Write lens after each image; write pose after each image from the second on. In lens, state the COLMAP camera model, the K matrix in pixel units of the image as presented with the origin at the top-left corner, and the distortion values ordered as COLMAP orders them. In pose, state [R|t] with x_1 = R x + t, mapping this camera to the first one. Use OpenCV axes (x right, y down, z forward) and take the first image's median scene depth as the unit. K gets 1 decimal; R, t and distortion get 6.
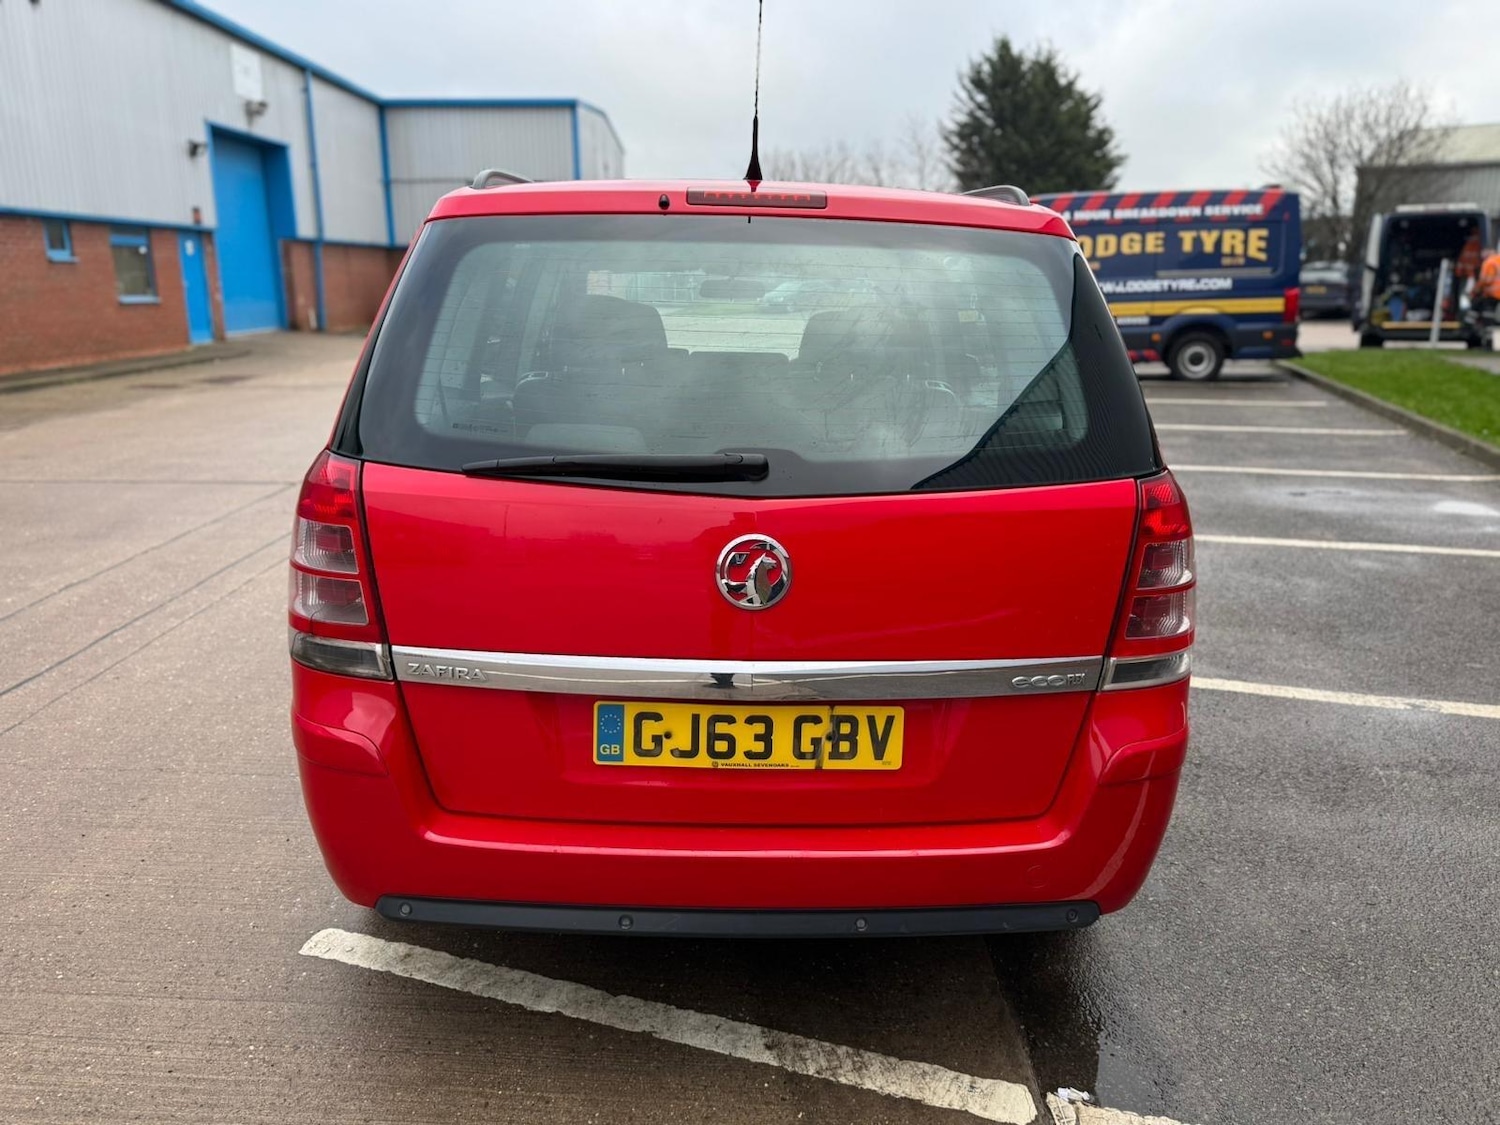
lens RADIAL K [[1104.3, 0, 738.1], [0, 1104.3, 544.4], [0, 0, 1]] dist [0.042943, -0.042194]
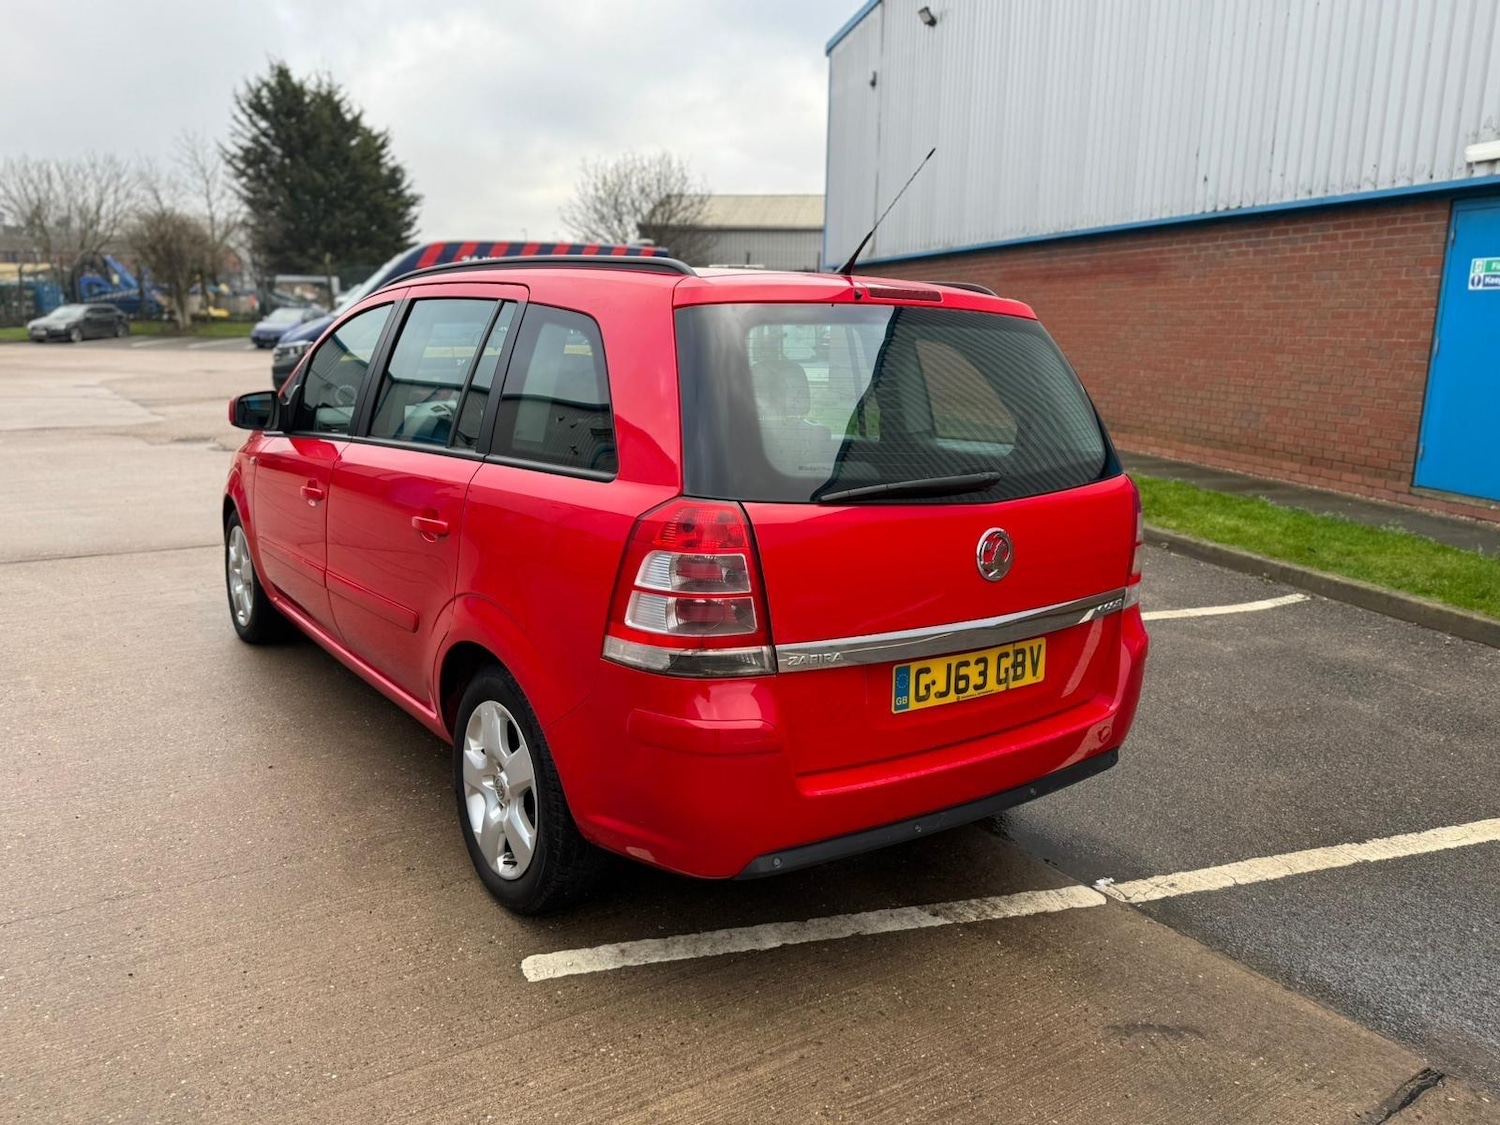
lens RADIAL K [[1104.3, 0, 738.1], [0, 1104.3, 544.4], [0, 0, 1]] dist [0.042943, -0.042194]
pose [[0.829035, -0.101029, 0.549994, -0.993765], [0.117440, 0.993065, 0.005394, -0.032950], [-0.546725, 0.060119, 0.835151, -0.021251]]
